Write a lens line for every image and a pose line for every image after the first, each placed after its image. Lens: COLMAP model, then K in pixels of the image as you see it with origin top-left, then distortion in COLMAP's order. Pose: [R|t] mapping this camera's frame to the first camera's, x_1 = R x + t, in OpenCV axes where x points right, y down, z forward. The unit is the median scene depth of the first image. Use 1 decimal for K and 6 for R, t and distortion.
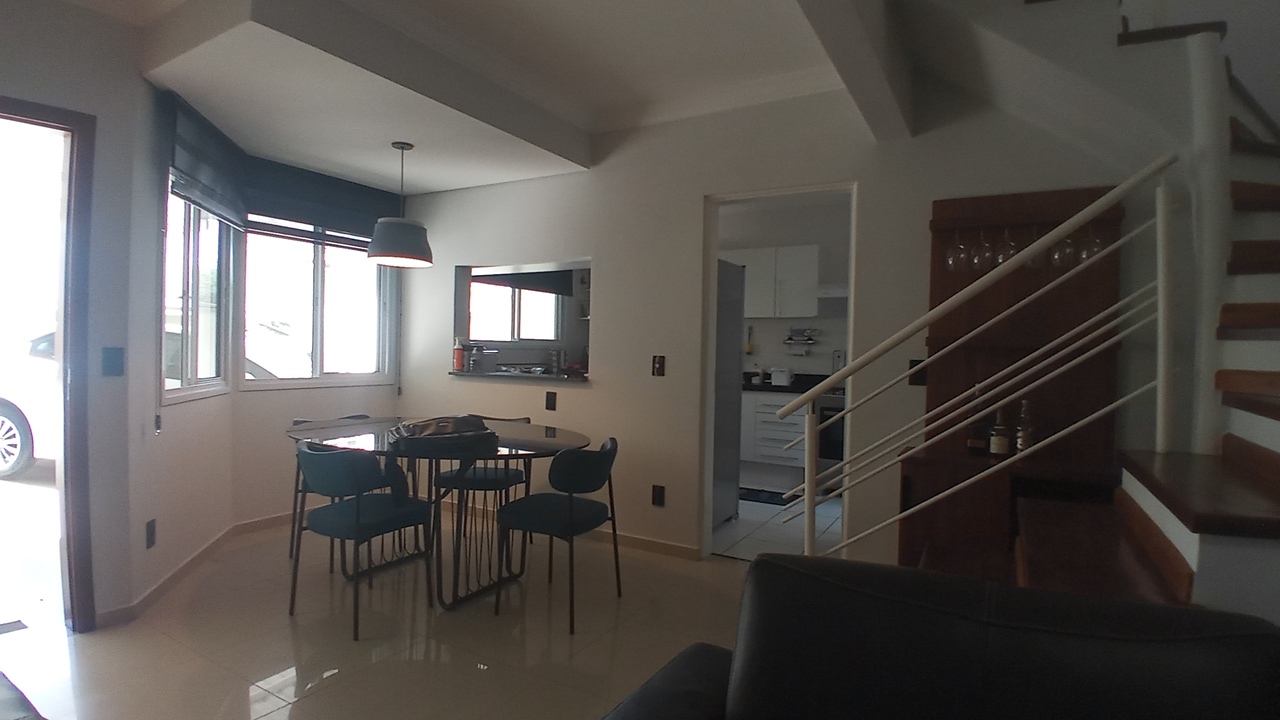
lens RADIAL K [[628.3, 0, 640.0], [0, 628.3, 360.0], [0, 0, 1]] dist [0.000270, -0.043326]
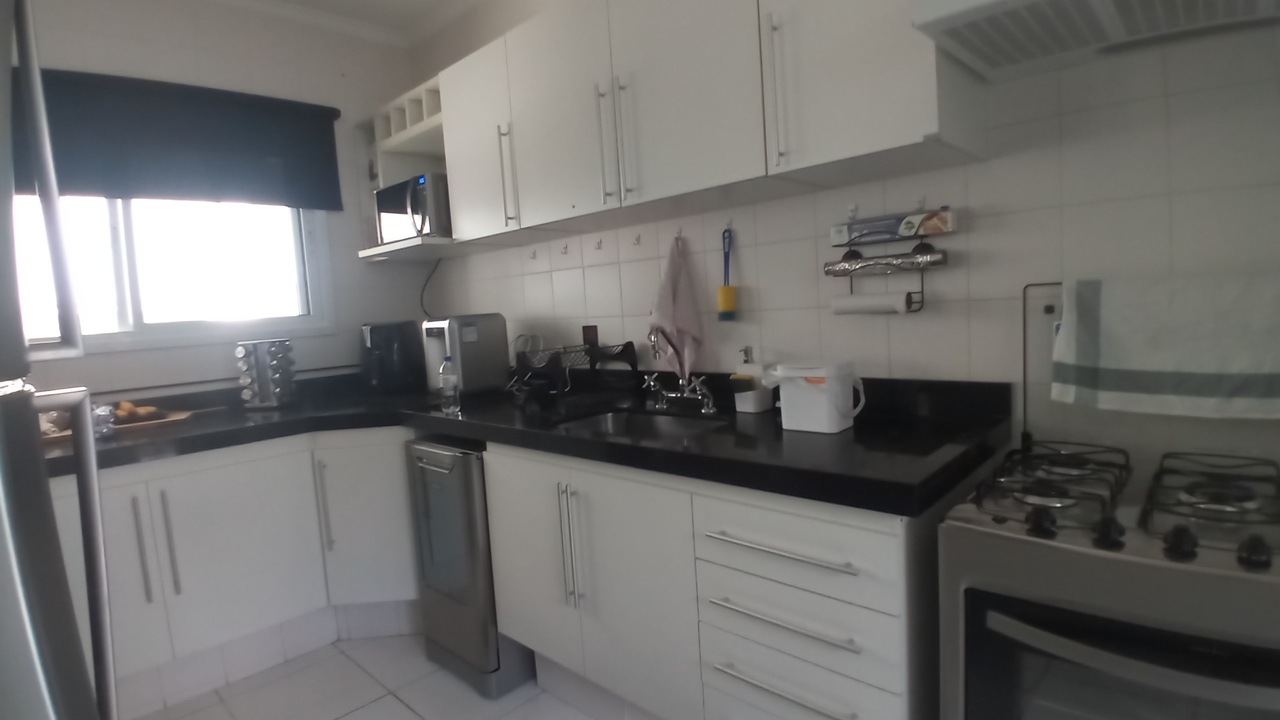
lens RADIAL K [[628.3, 0, 640.0], [0, 628.3, 360.0], [0, 0, 1]] dist [0.000270, -0.043326]
pose [[0.969950, -0.064222, -0.234675, 0.212768], [0.082307, 0.994278, 0.068092, -0.014294], [0.228960, -0.085361, 0.969686, 0.709400]]
